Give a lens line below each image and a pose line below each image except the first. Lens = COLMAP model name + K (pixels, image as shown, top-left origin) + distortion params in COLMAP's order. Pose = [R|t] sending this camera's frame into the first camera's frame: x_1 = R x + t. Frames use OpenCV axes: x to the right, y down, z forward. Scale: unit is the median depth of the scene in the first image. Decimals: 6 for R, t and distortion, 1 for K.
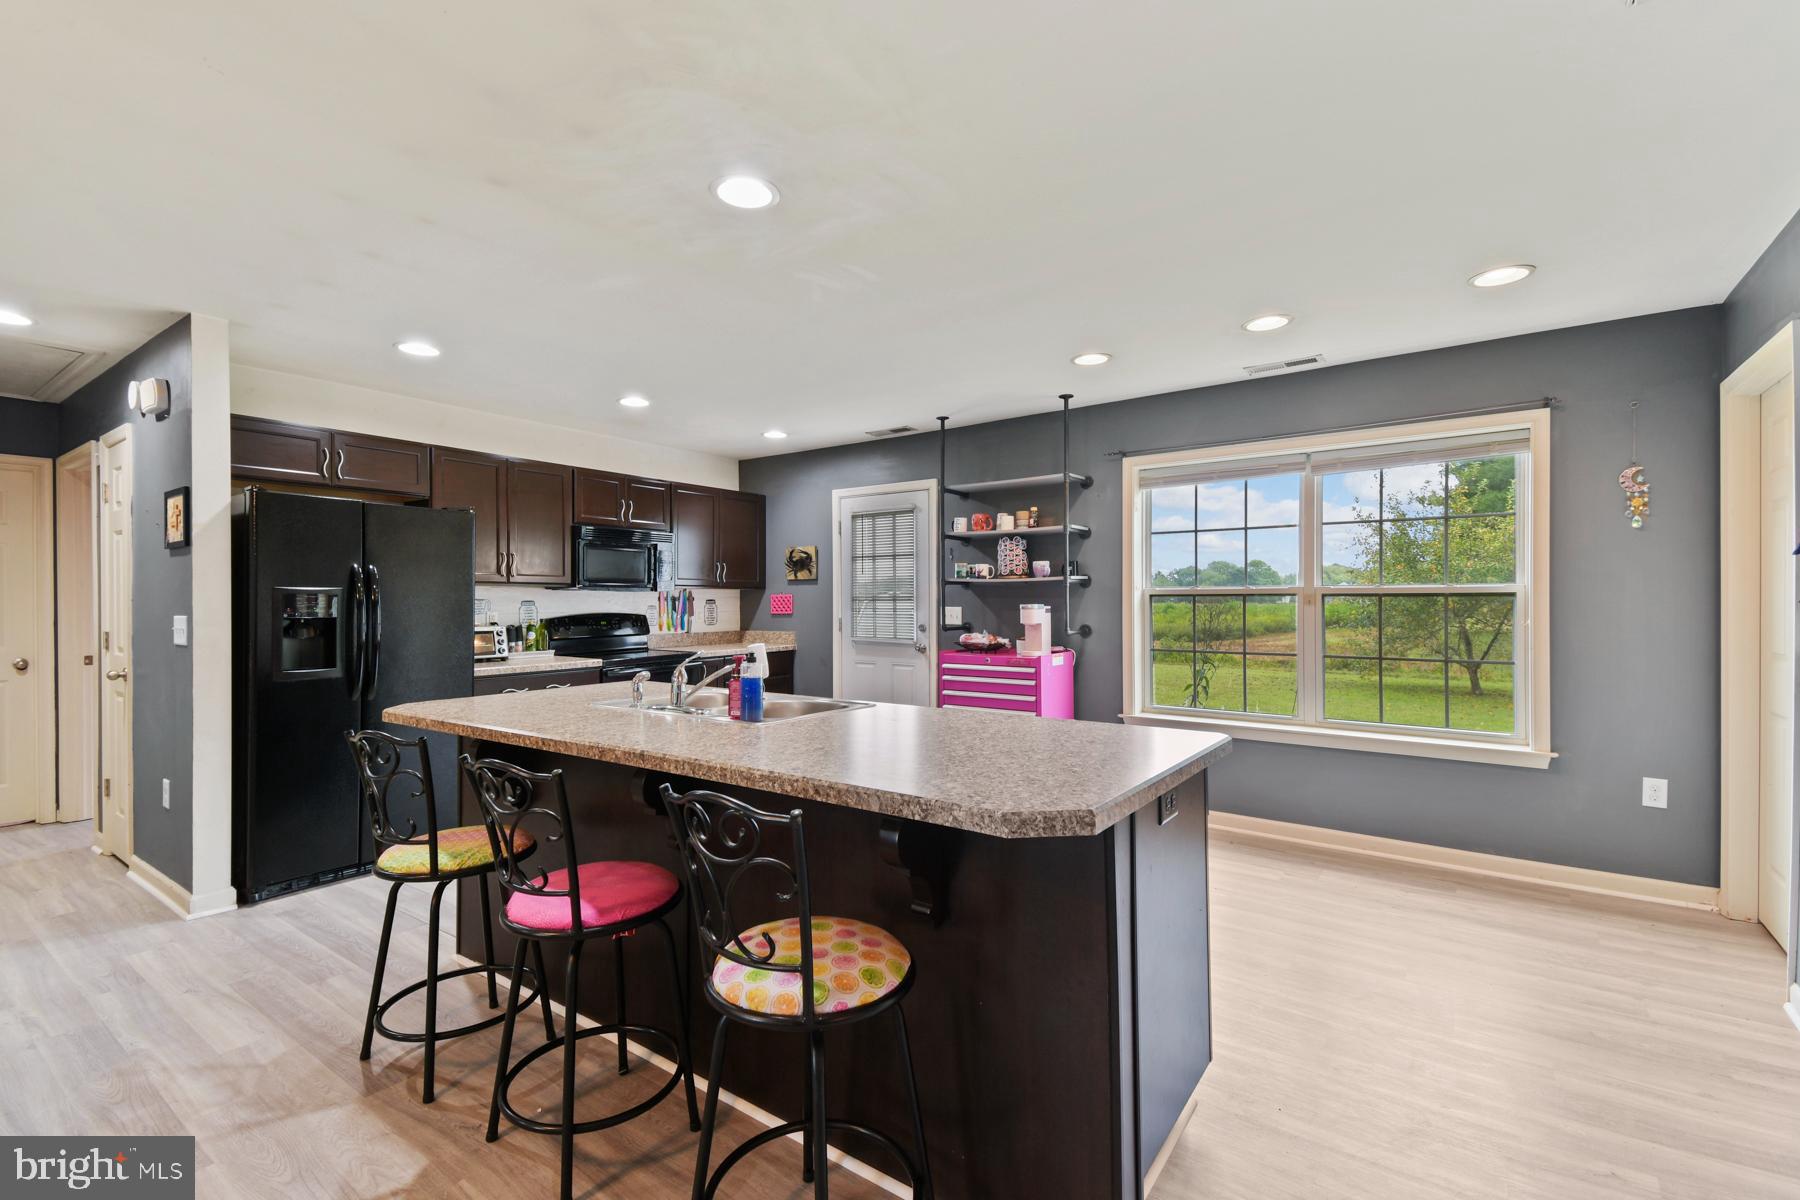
lens RADIAL K [[792.5, 0, 893.1], [0, 792.5, 596.5], [0, 0, 1]] dist [0.069210, -0.034279]
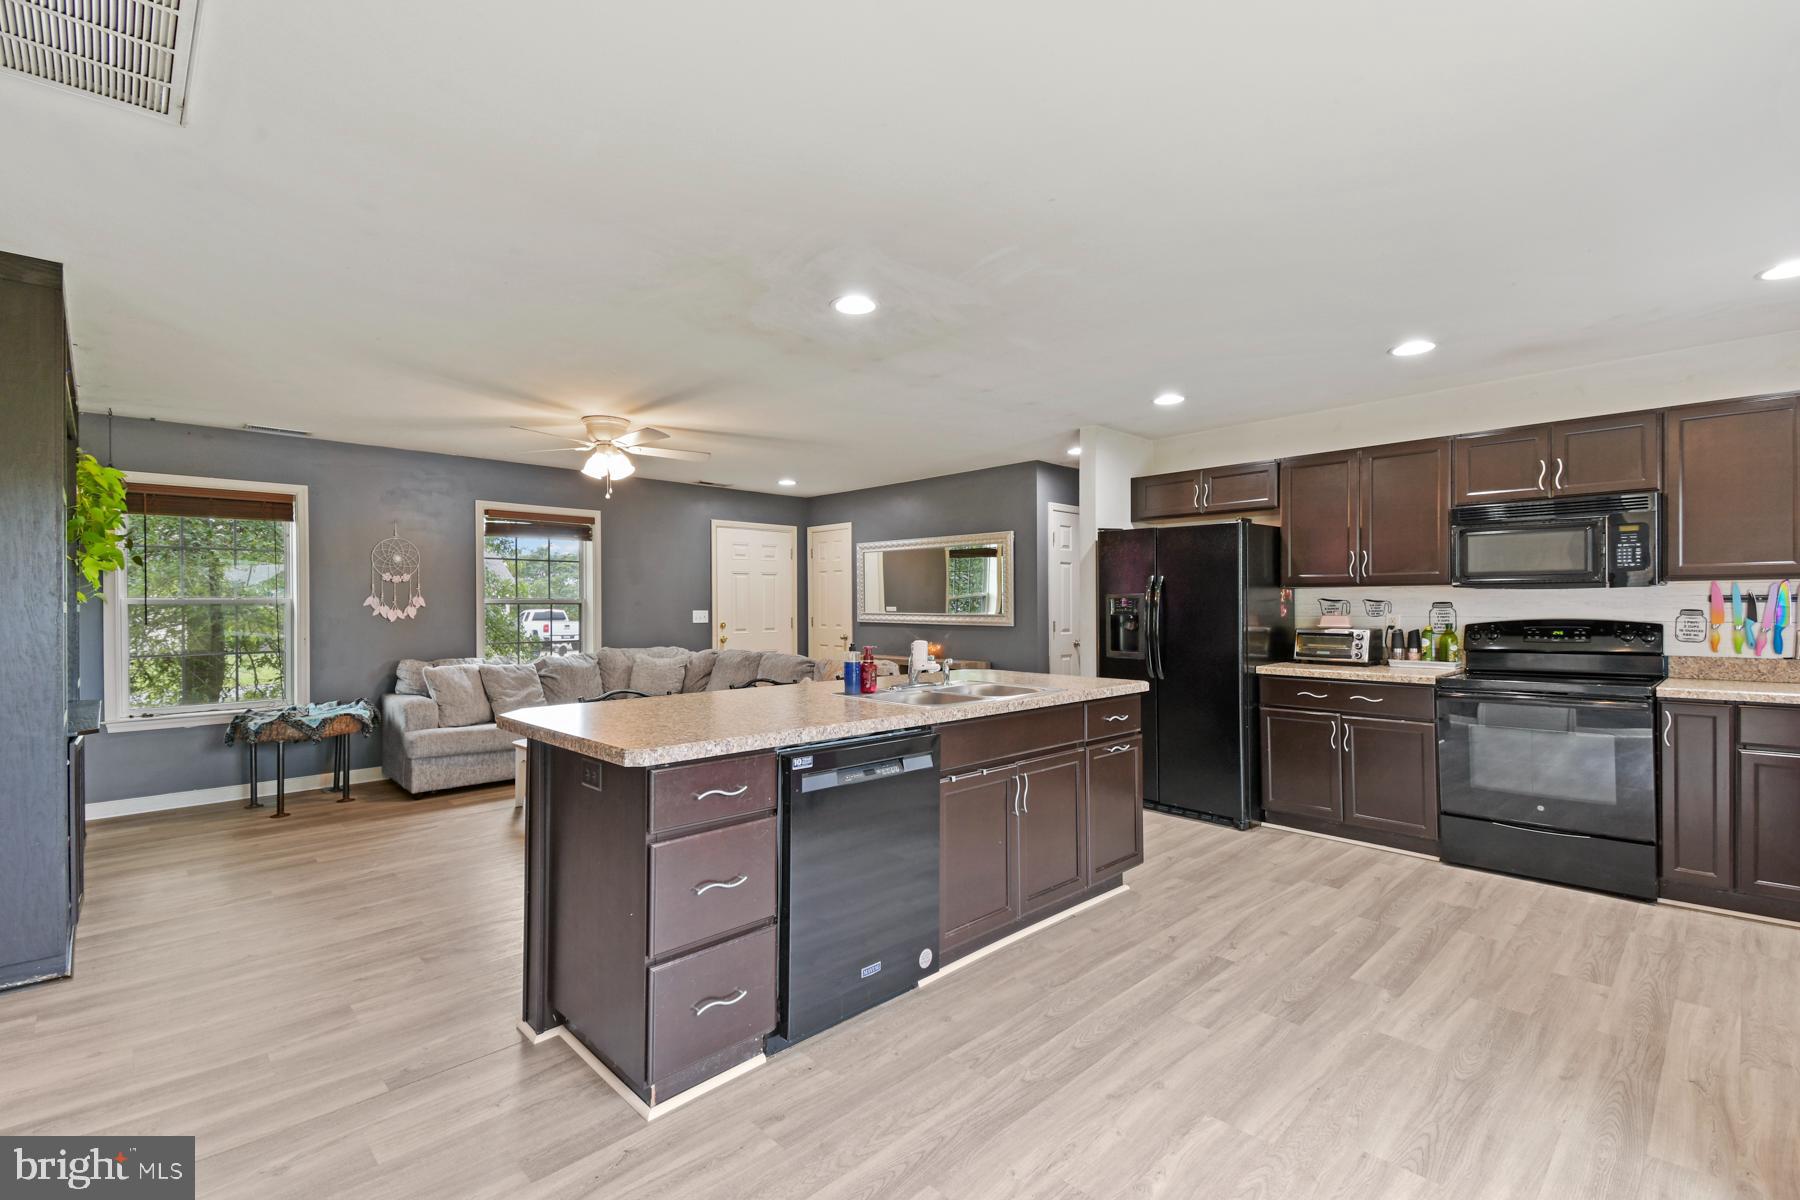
lens RADIAL K [[792.5, 0, 885.8], [0, 792.5, 600.0], [0, 0, 1]] dist [0.069210, -0.034279]
pose [[-0.188502, -0.000646, -0.982073, 0.613097], [0.009261, 0.999954, -0.002436, -0.000240], [0.982029, -0.009554, -0.188488, 0.717422]]
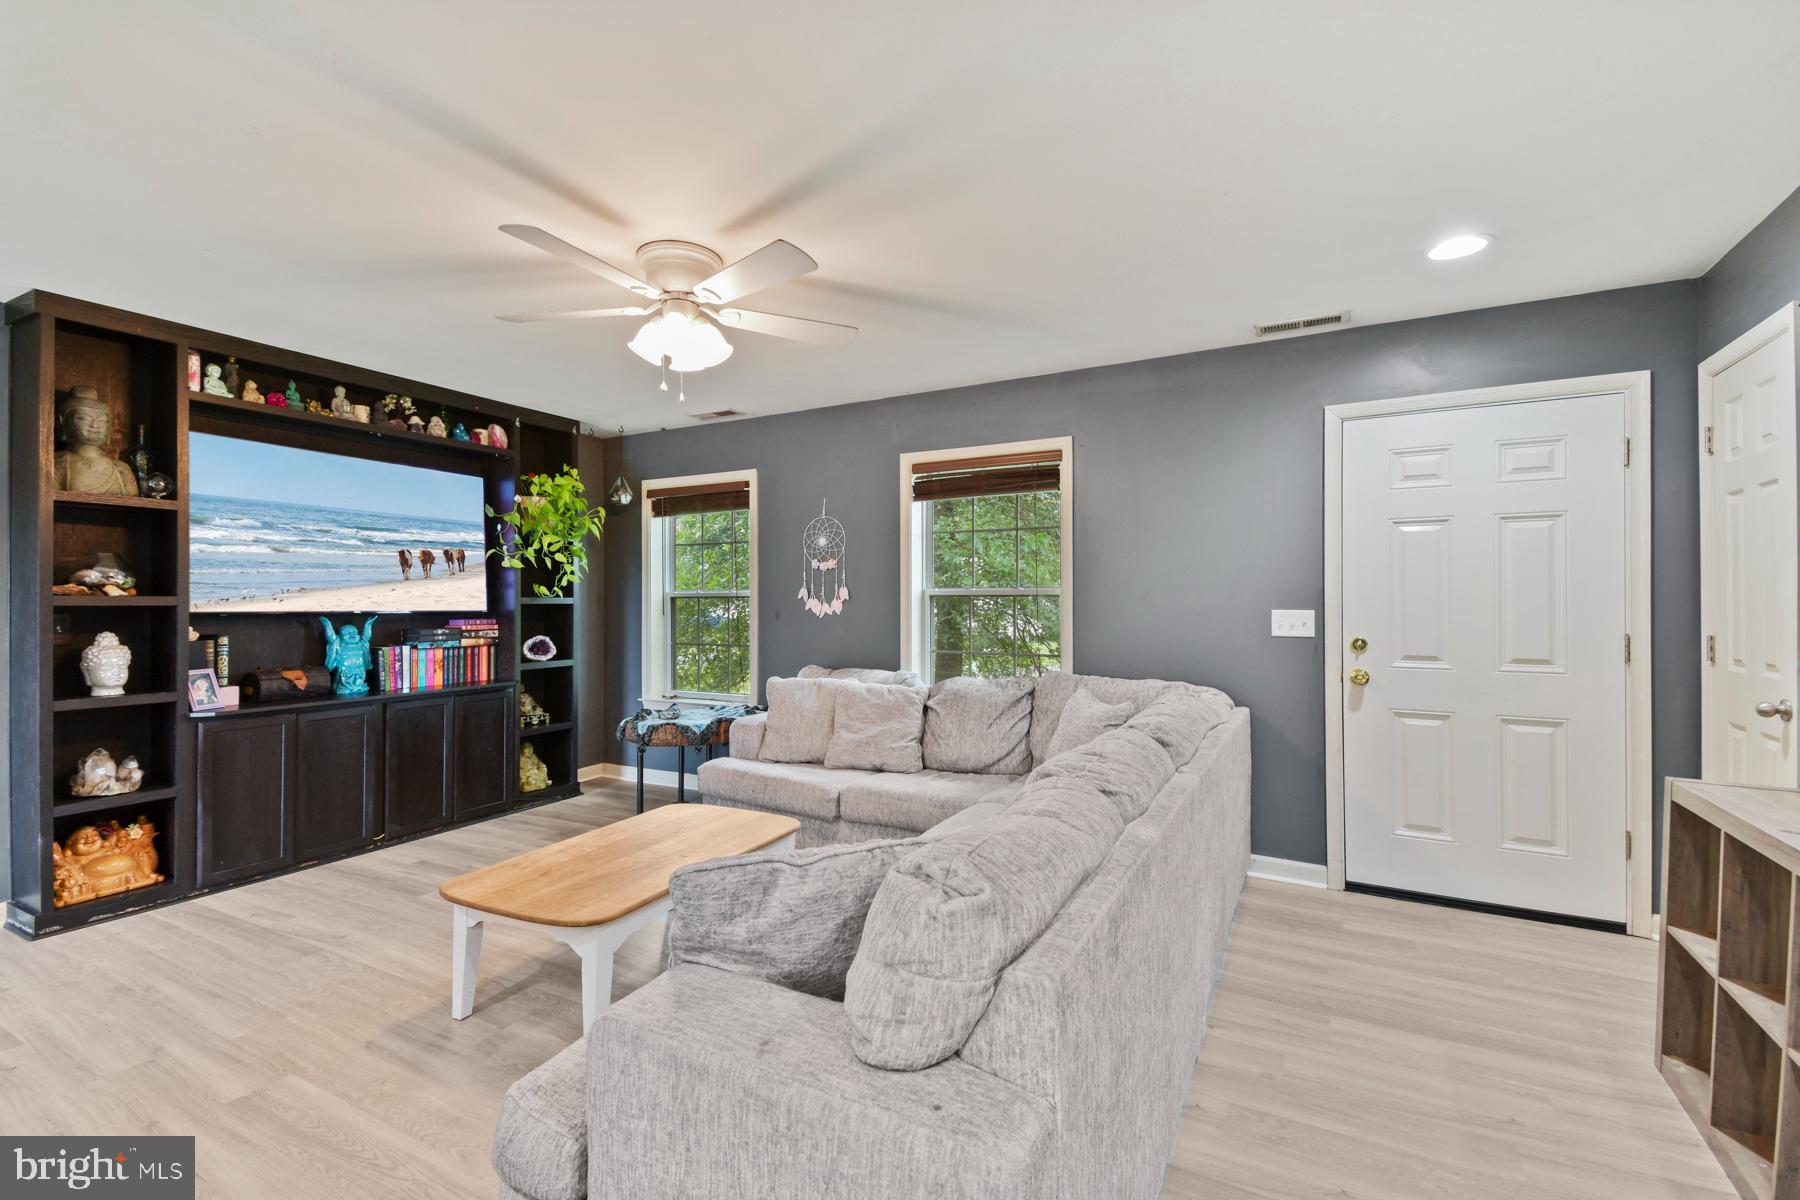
lens RADIAL K [[792.5, 0, 876.1], [0, 792.5, 588.9], [0, 0, 1]] dist [0.069210, -0.034279]
pose [[-0.993511, 0.004503, -0.113643, -0.565410], [0.006719, 0.999794, -0.019128, 0.006944], [0.113533, -0.019768, -0.993338, 0.750834]]
